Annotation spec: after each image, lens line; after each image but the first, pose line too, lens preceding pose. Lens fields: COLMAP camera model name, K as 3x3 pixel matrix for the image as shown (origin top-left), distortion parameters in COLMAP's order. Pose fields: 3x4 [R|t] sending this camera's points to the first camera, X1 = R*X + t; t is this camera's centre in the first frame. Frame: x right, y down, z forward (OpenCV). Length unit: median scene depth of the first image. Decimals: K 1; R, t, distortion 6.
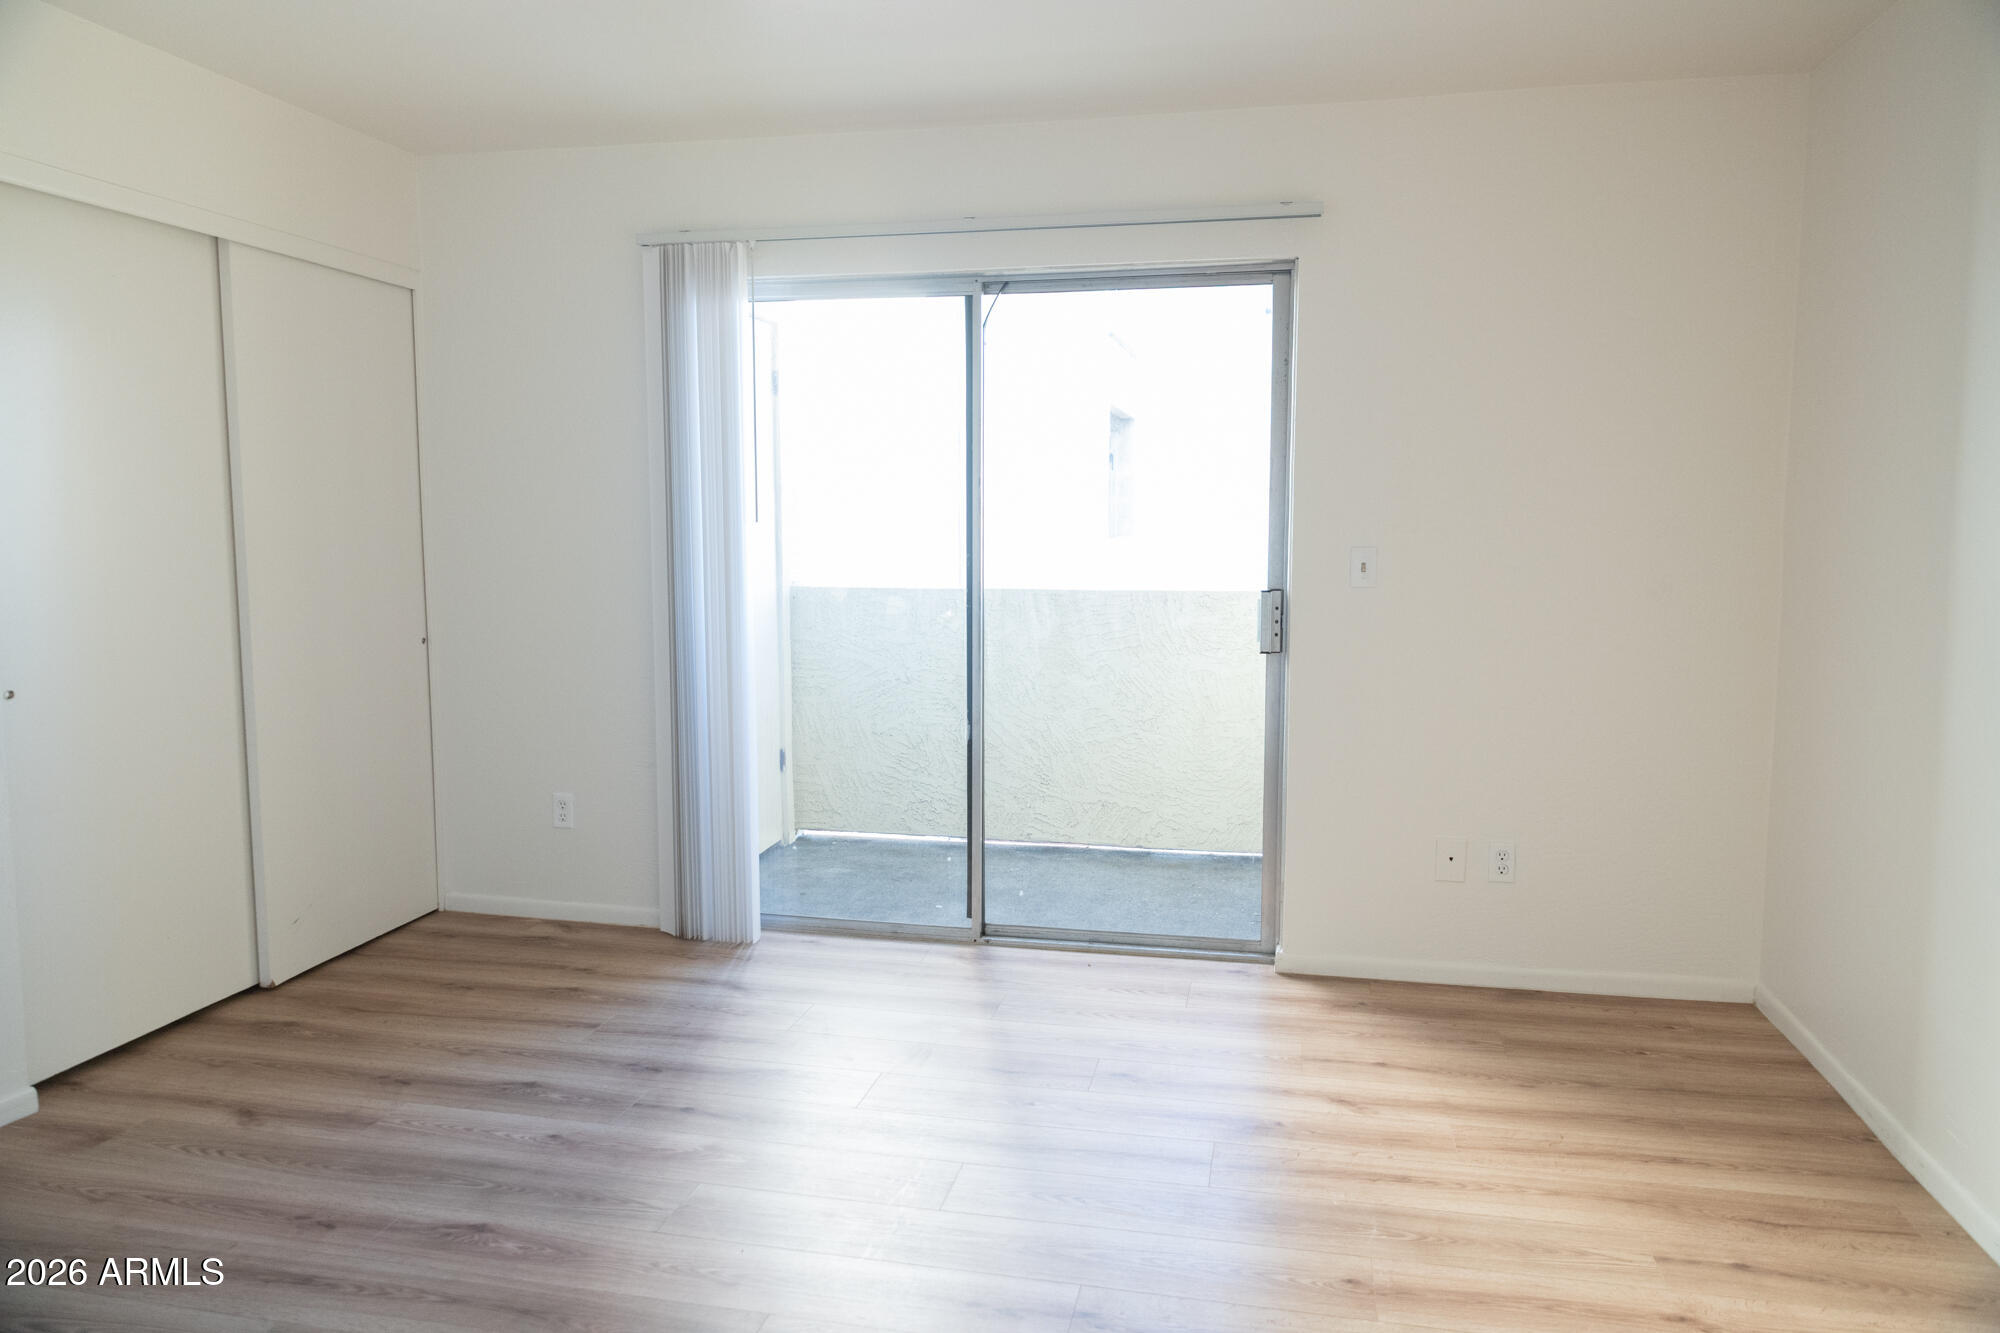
lens RADIAL K [[1312.2, 0, 1101.8], [0, 1312.2, 675.2], [0, 0, 1]] dist [0.097602, 0.001619]
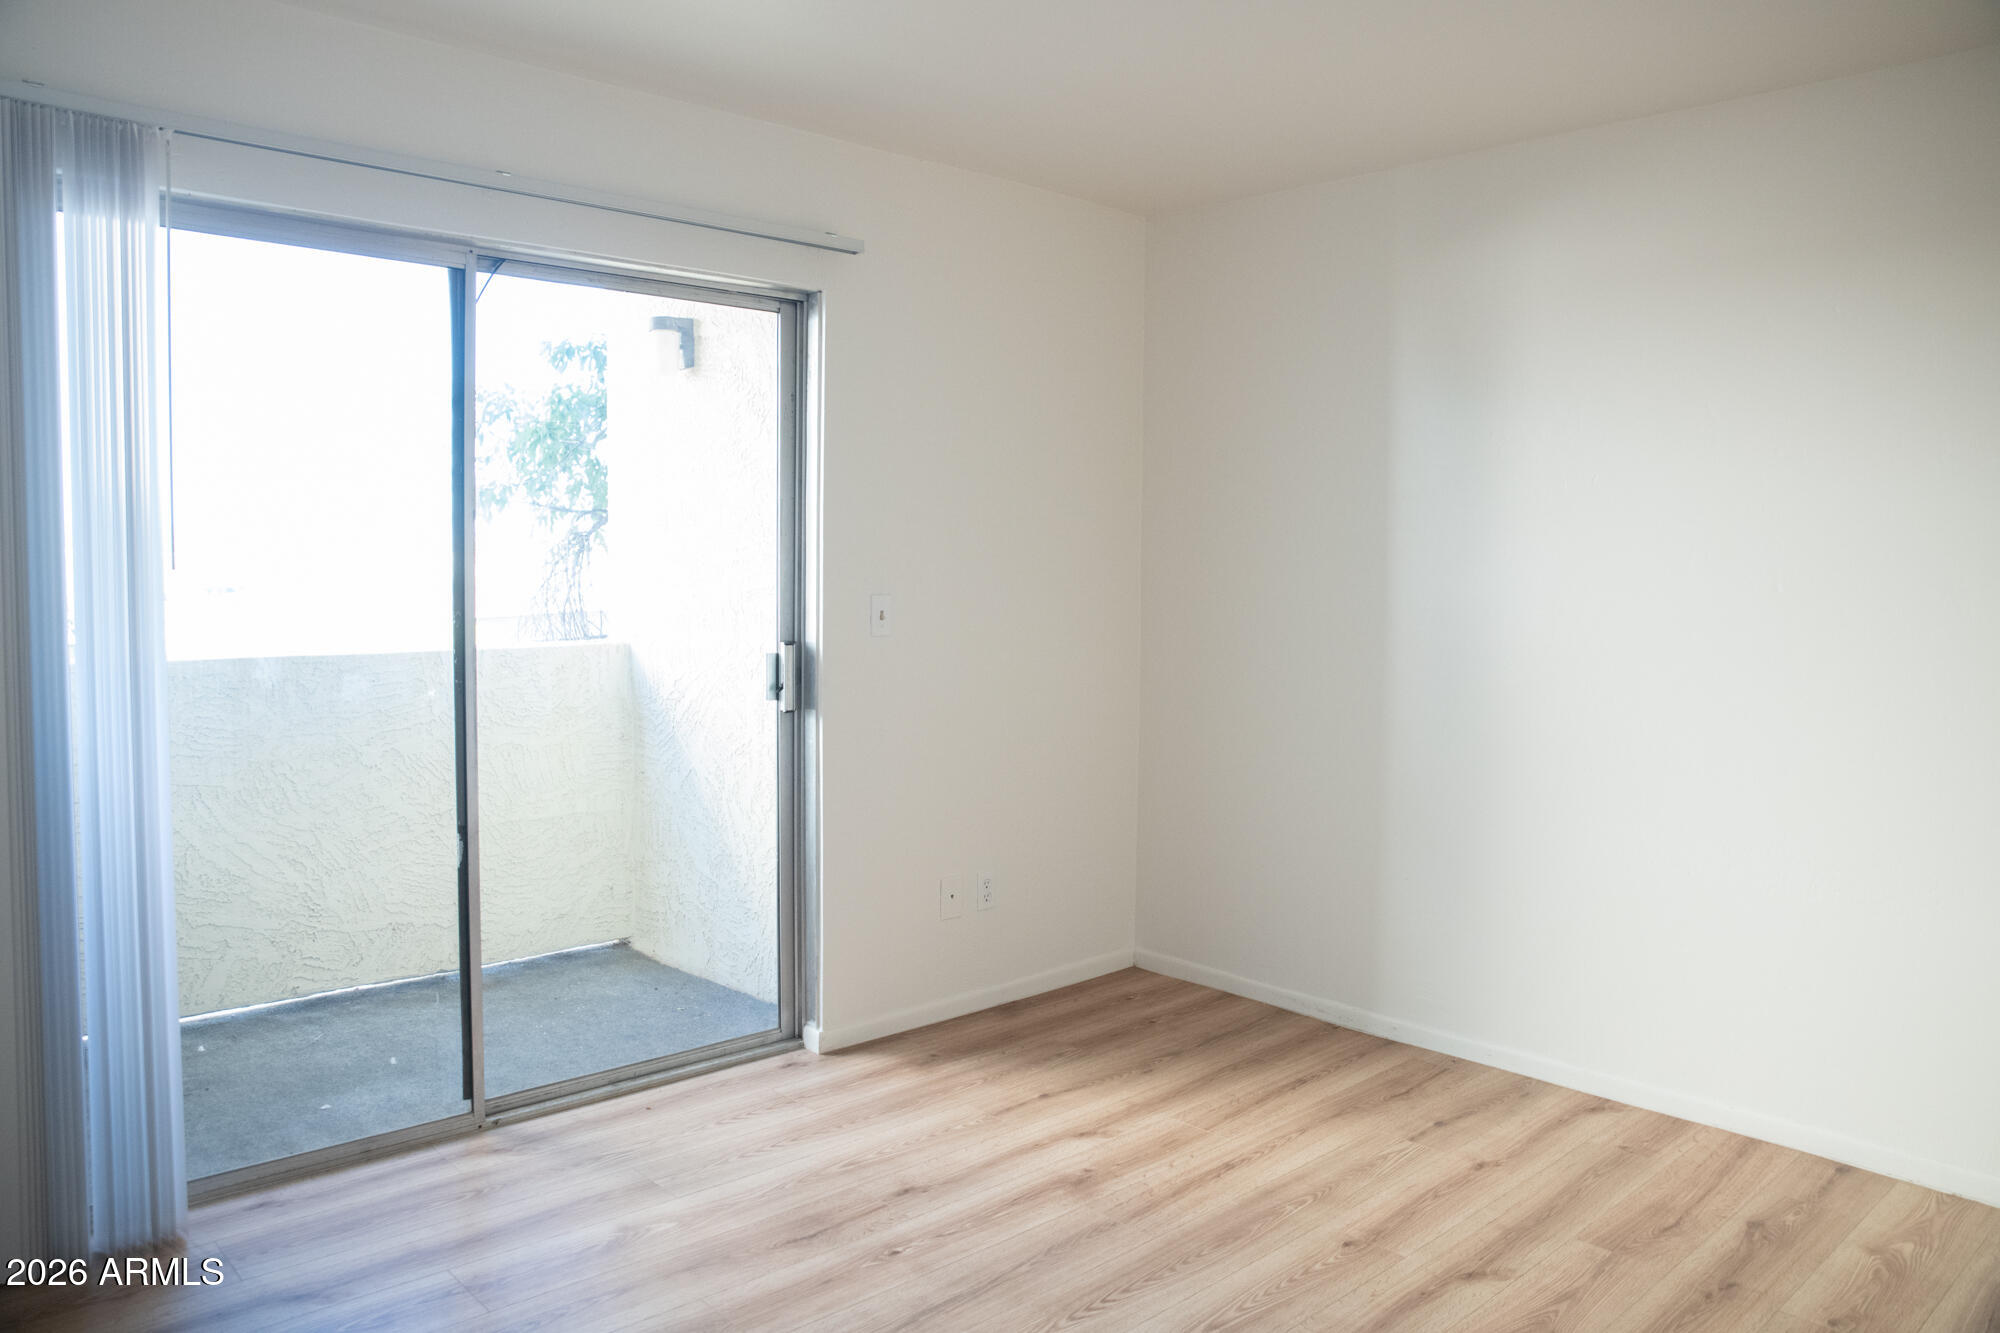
lens RADIAL K [[1369.3, 0, 1028.9], [0, 1369.3, 663.4], [0, 0, 1]] dist [-0.018831, 0.003058]
pose [[0.602143, -0.043968, 0.797177, -0.551725], [0.072213, 0.997389, 0.000465, -0.039149], [-0.795116, 0.057286, 0.603746, 0.302837]]
